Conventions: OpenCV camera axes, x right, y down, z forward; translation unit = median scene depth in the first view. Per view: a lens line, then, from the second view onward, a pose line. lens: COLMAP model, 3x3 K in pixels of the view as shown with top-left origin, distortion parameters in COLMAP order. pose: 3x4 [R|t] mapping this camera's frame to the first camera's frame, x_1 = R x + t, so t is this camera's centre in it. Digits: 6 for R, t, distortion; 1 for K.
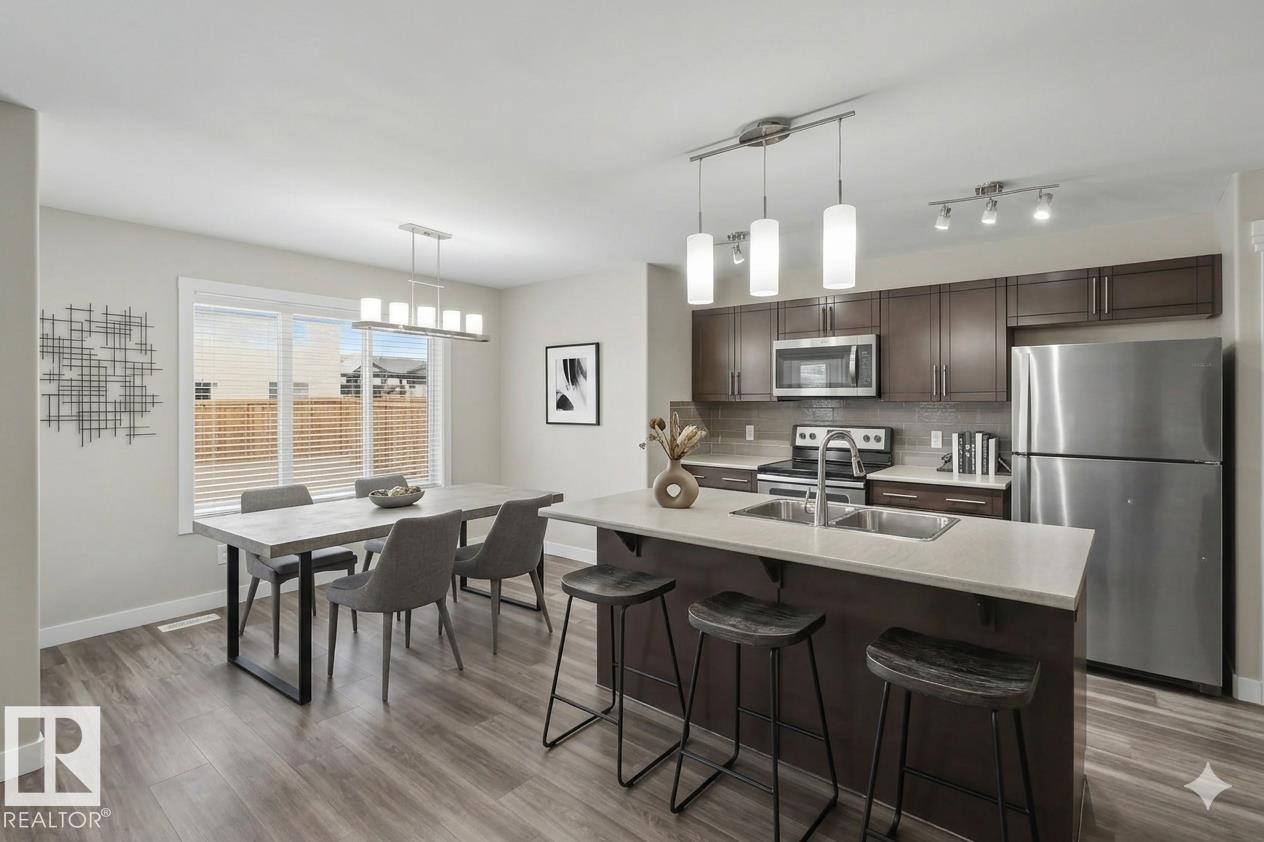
lens RADIAL K [[599.9, 0, 624.7], [0, 599.9, 428.1], [0, 0, 1]] dist [-0.005174, 0.001182]
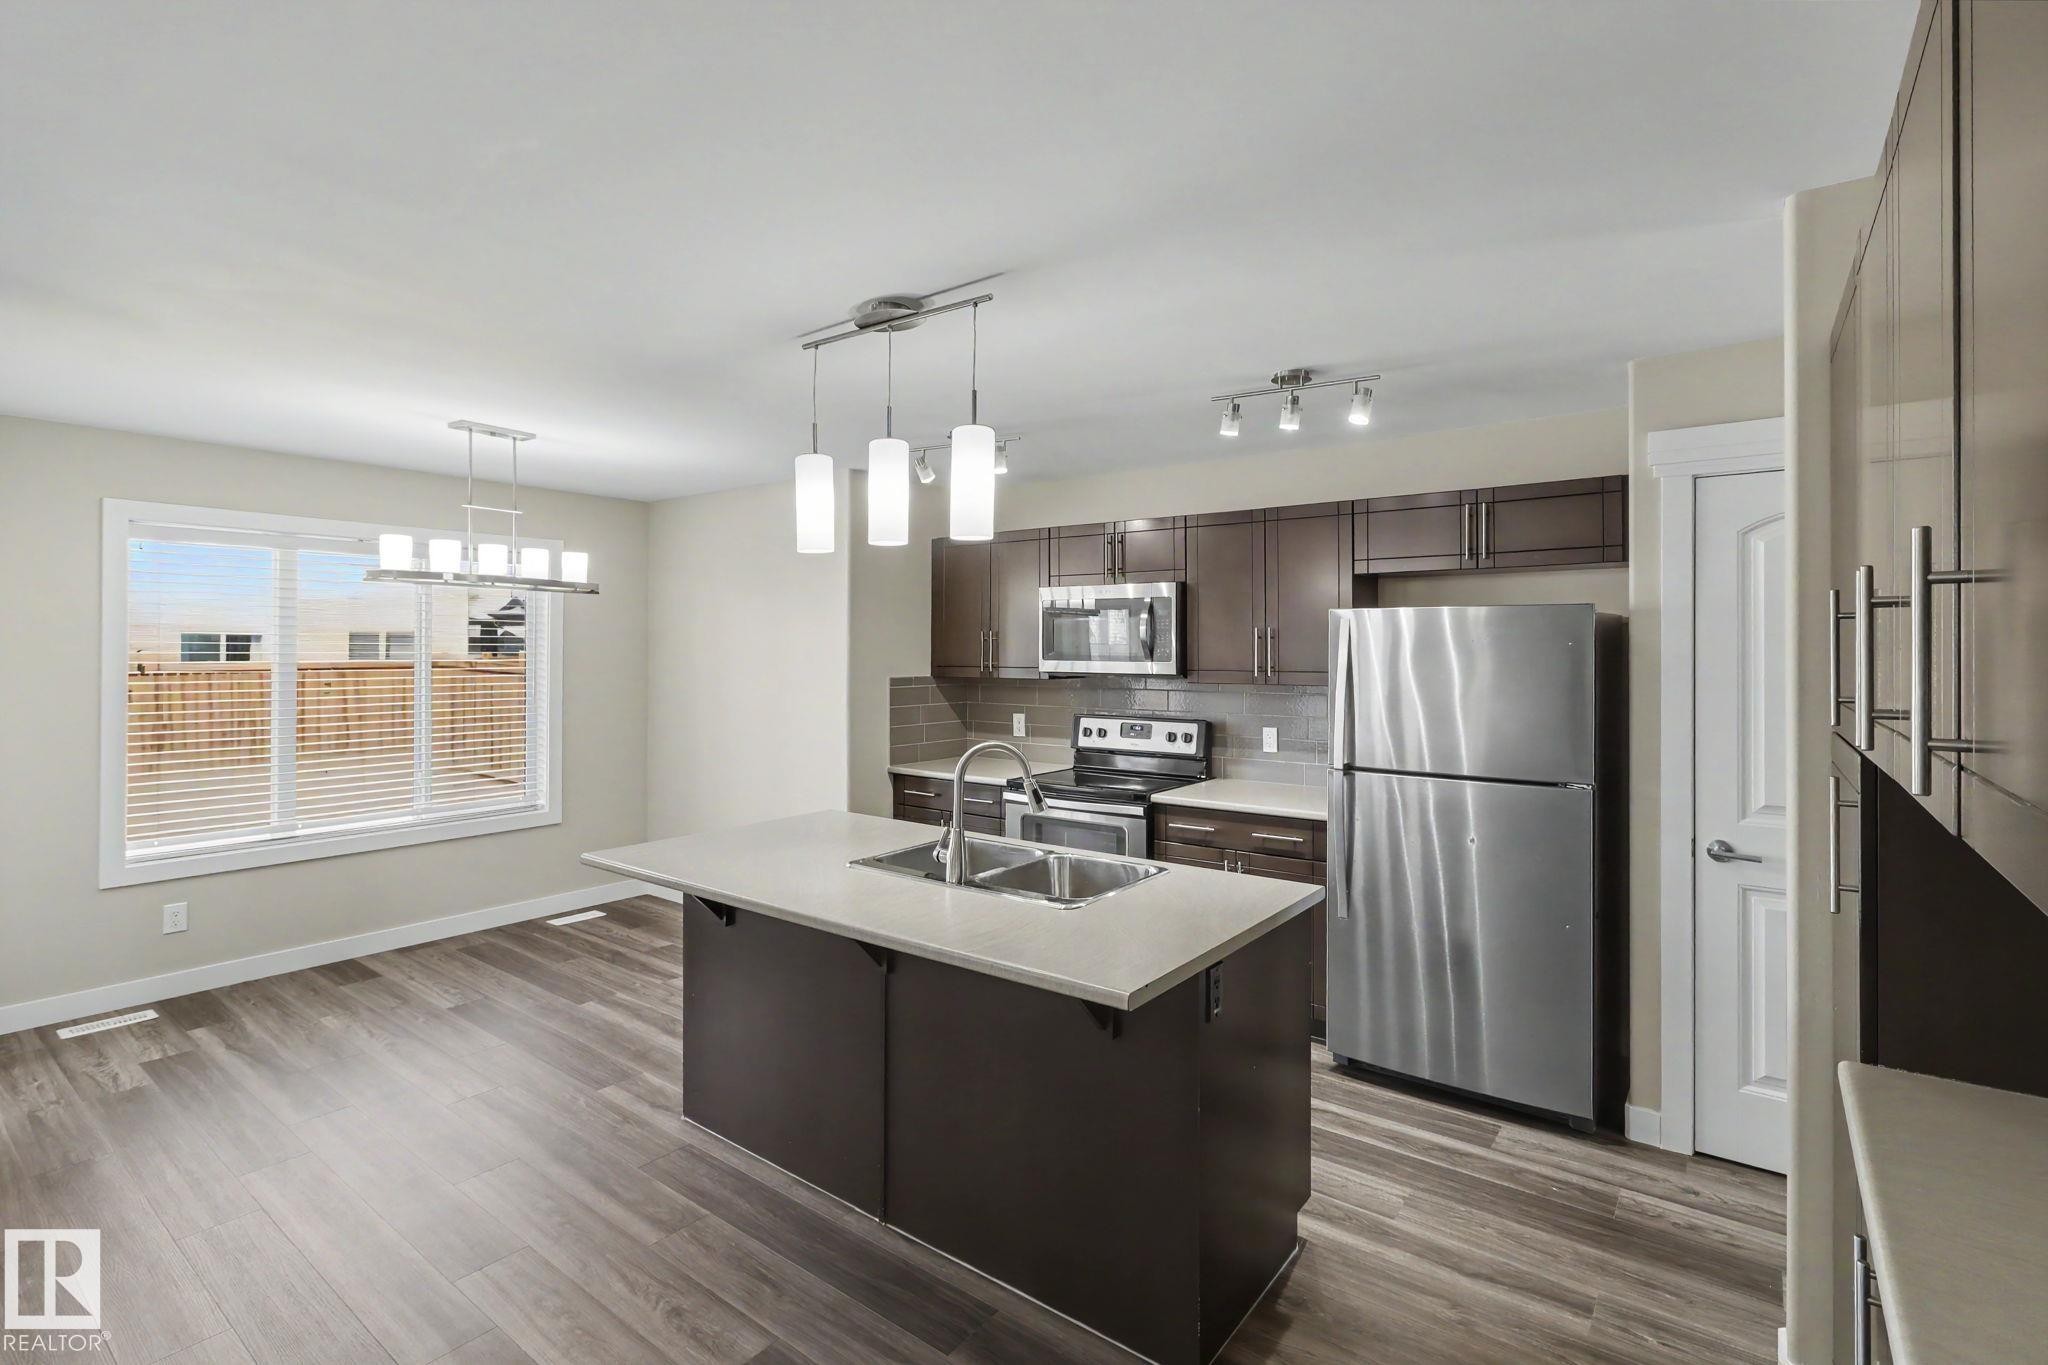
lens RADIAL K [[972.1, 0, 1025.4], [0, 972.1, 663.0], [0, 0, 1]] dist [-0.005174, 0.001182]
pose [[0.999933, 0.000400, 0.011563, 0.256682], [-0.000064, 0.999578, -0.029040, -0.038052], [-0.011570, 0.029038, 0.999511, -0.081780]]
